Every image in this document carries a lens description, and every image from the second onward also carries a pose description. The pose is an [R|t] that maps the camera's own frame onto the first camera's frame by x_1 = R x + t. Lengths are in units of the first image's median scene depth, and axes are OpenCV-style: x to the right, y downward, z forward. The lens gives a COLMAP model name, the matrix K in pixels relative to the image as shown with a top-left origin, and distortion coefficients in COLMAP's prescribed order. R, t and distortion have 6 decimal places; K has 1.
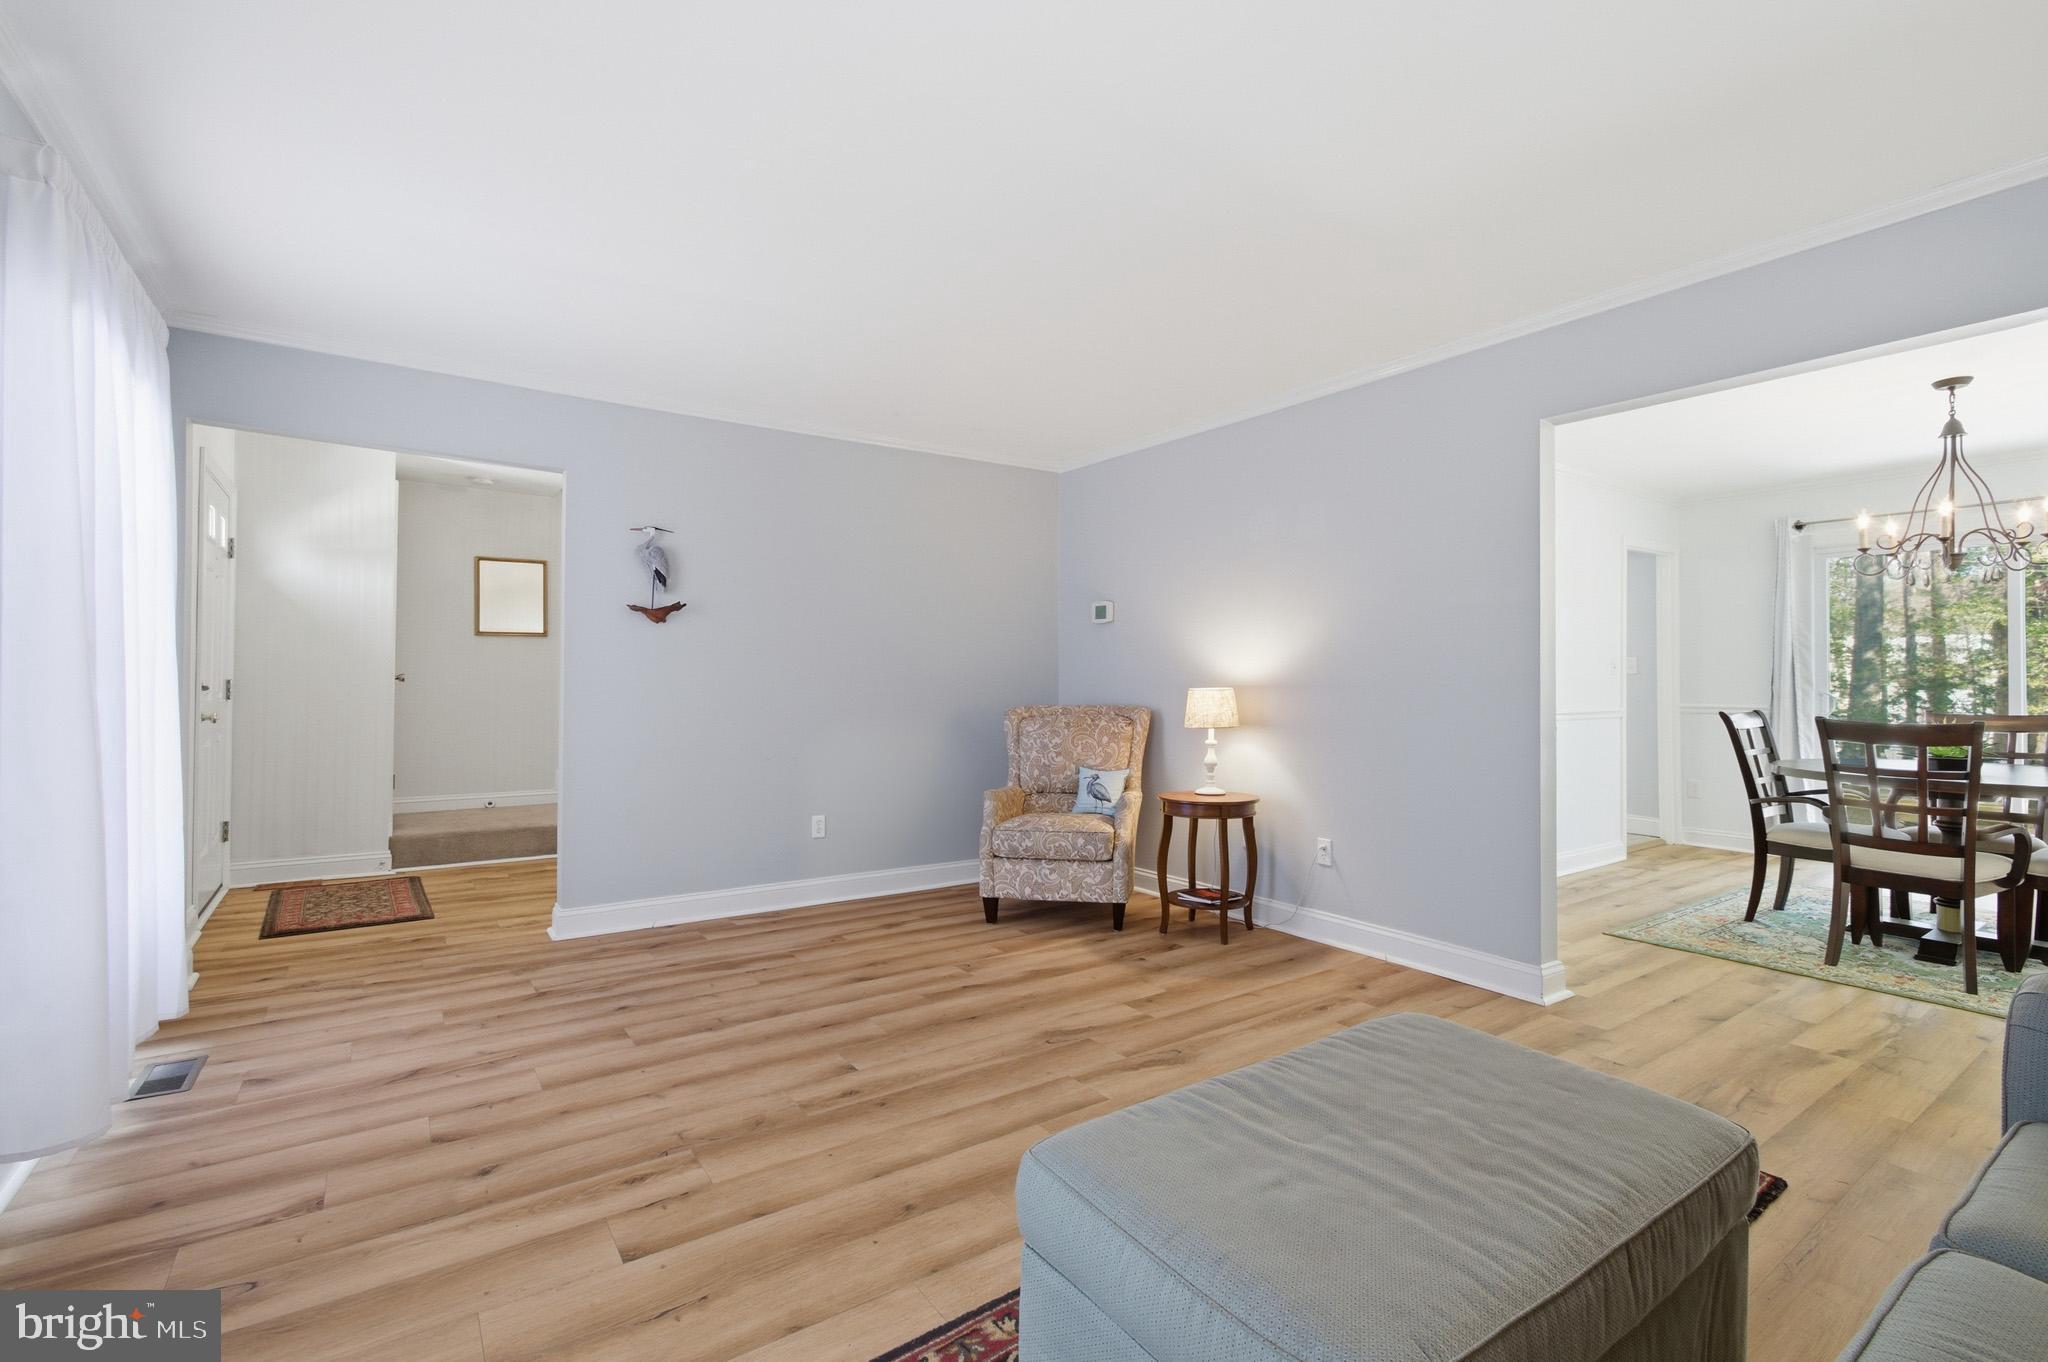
lens RADIAL K [[915.6, 0, 1026.1], [0, 915.6, 670.6], [0, 0, 1]] dist [0.001369, 0.000049]
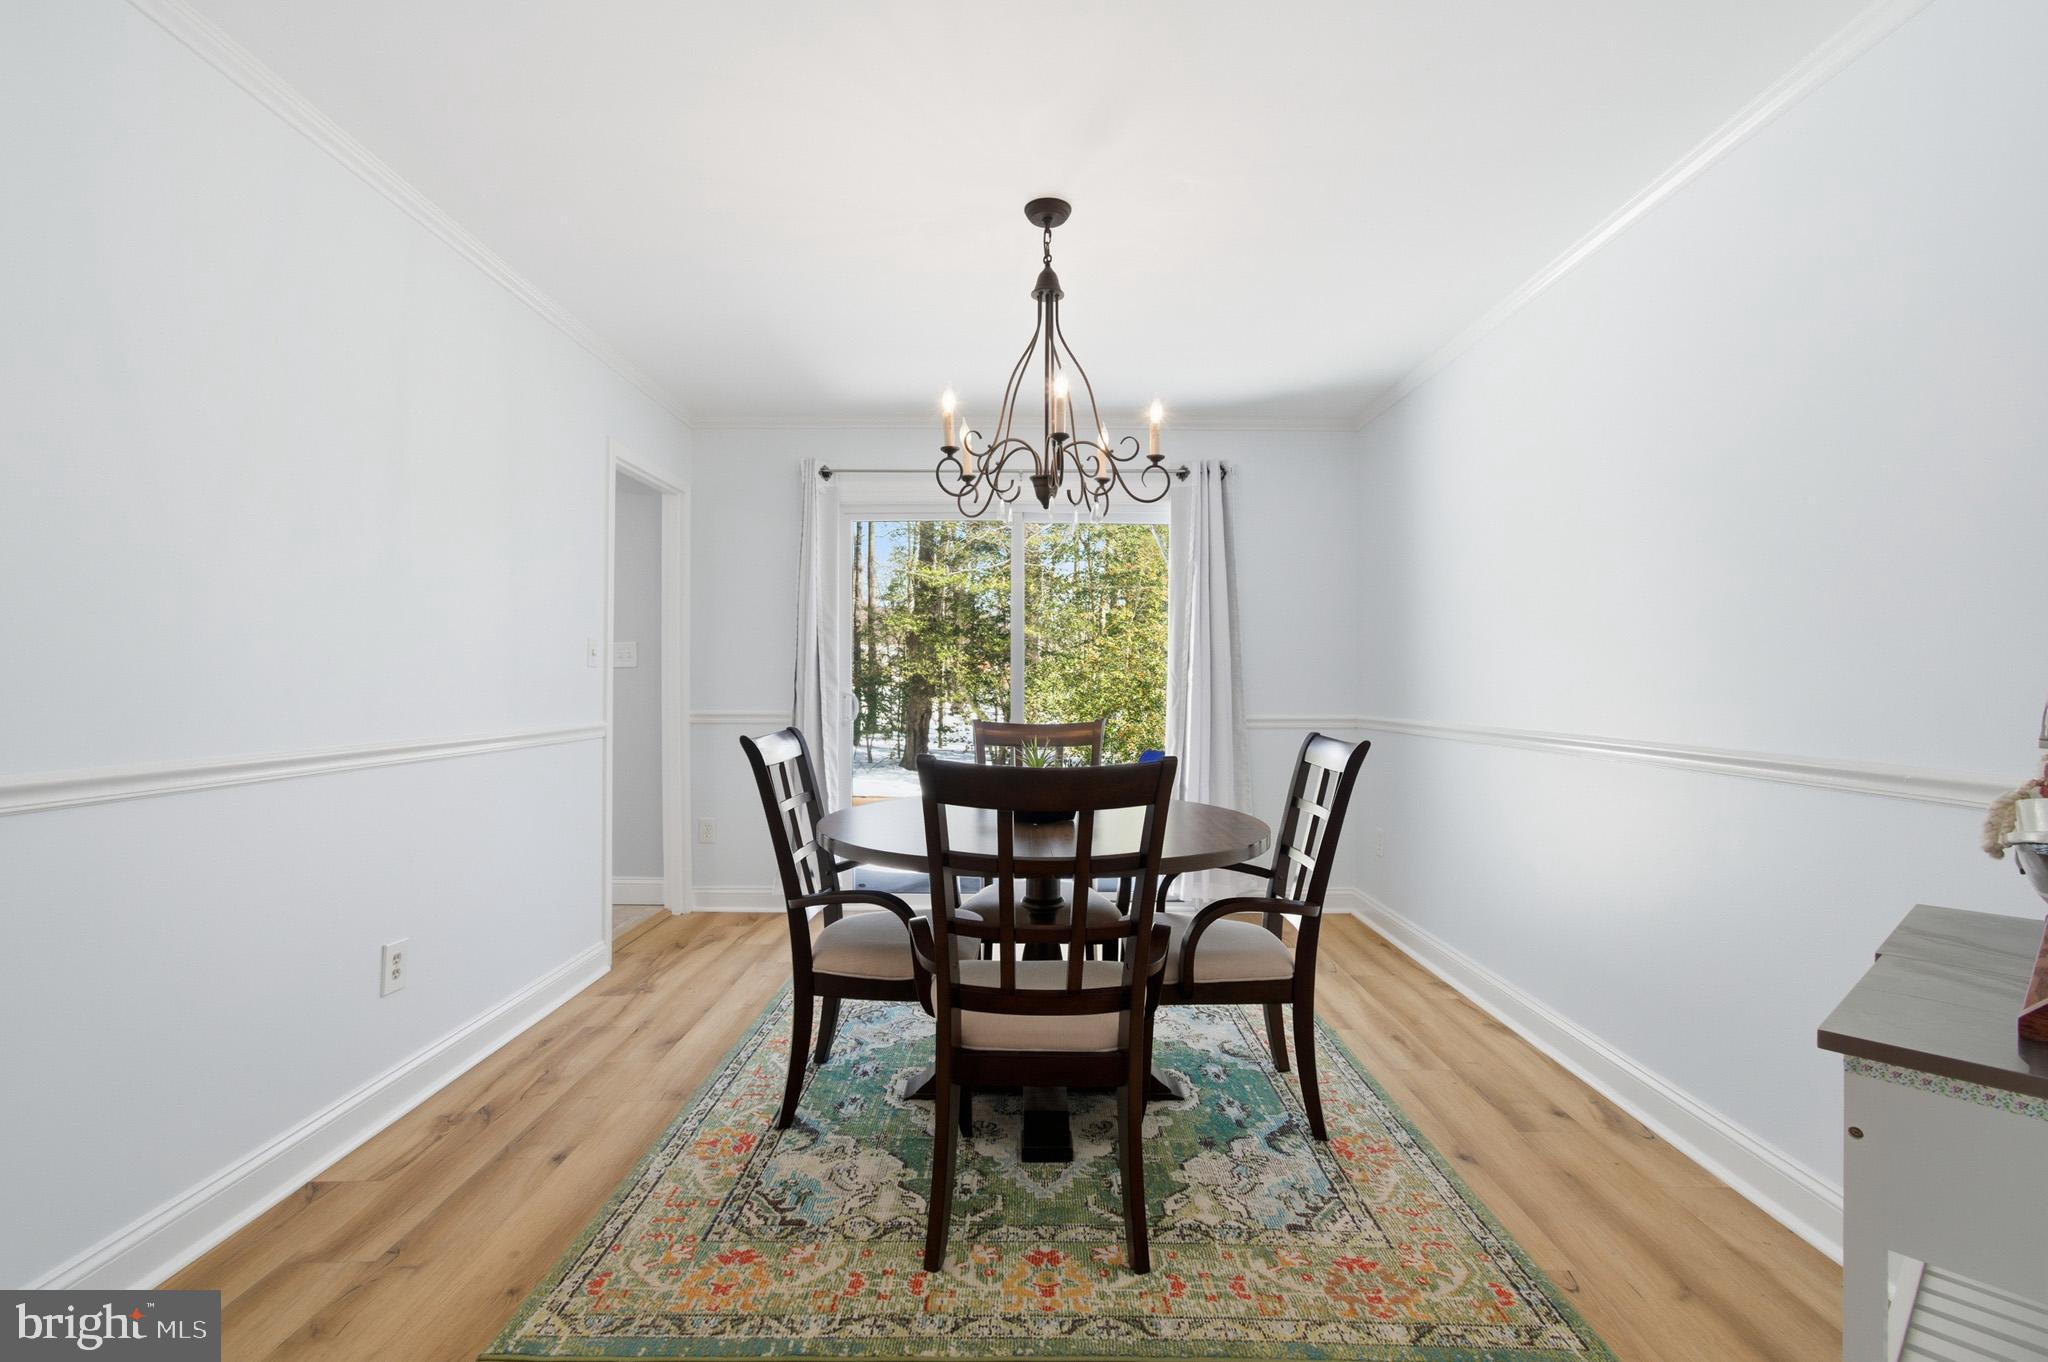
lens RADIAL K [[915.6, 0, 1026.1], [0, 915.6, 670.6], [0, 0, 1]] dist [0.001369, 0.000049]
pose [[0.571908, 0.007526, 0.820283, 0.407016], [-0.008522, 0.999958, -0.003232, 0.007024], [-0.820274, -0.005142, 0.571948, 0.549593]]
